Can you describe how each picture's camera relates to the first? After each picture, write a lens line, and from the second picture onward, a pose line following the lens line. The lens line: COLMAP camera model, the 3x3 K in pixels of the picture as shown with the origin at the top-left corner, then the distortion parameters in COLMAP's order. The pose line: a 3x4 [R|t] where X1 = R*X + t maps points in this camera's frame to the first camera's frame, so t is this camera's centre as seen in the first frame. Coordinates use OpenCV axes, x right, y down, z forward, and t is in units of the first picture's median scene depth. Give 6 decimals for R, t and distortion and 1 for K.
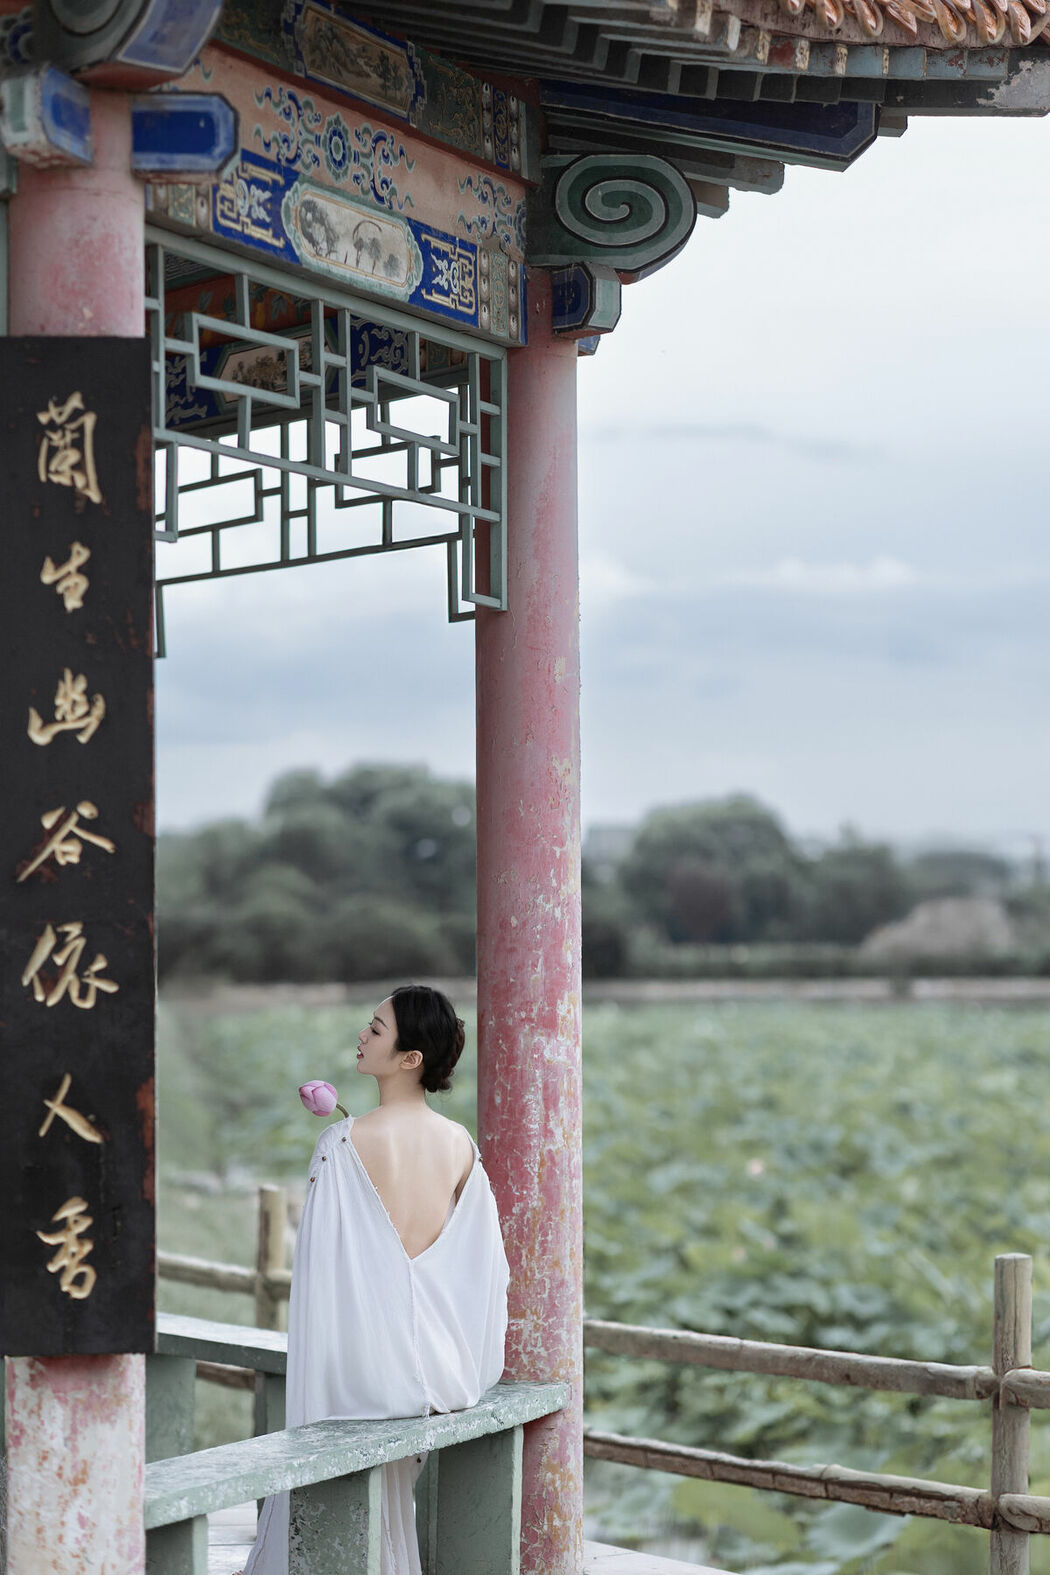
lens RADIAL K [[3689.0, 0, 525.0], [0, 3689.0, 787.5], [0, 0, 1]] dist [0.051956, -0.106603]
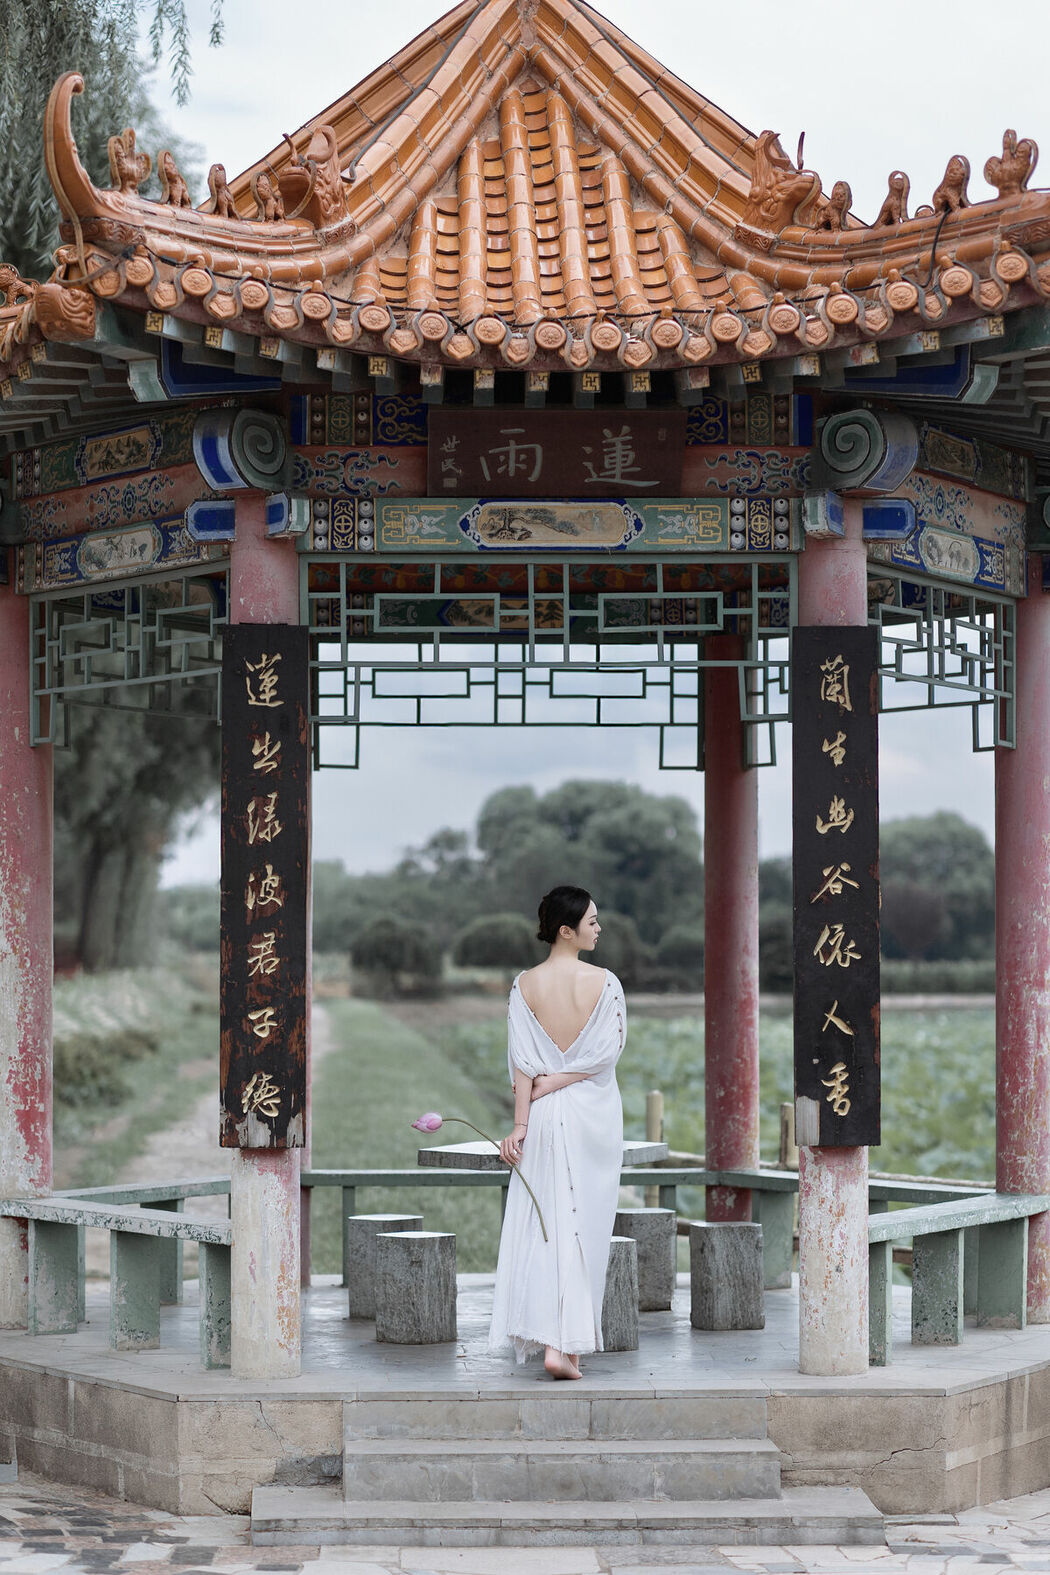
lens RADIAL K [[3716.2, 0, 376.2], [0, 3716.2, 838.8], [0, 0, 1]] dist [-0.037387, 0.445240]
pose [[0.996072, 0.002783, -0.088505, -0.165041], [-0.001889, 0.999946, 0.010188, -0.024514], [0.088529, -0.009981, 0.996024, -0.856034]]
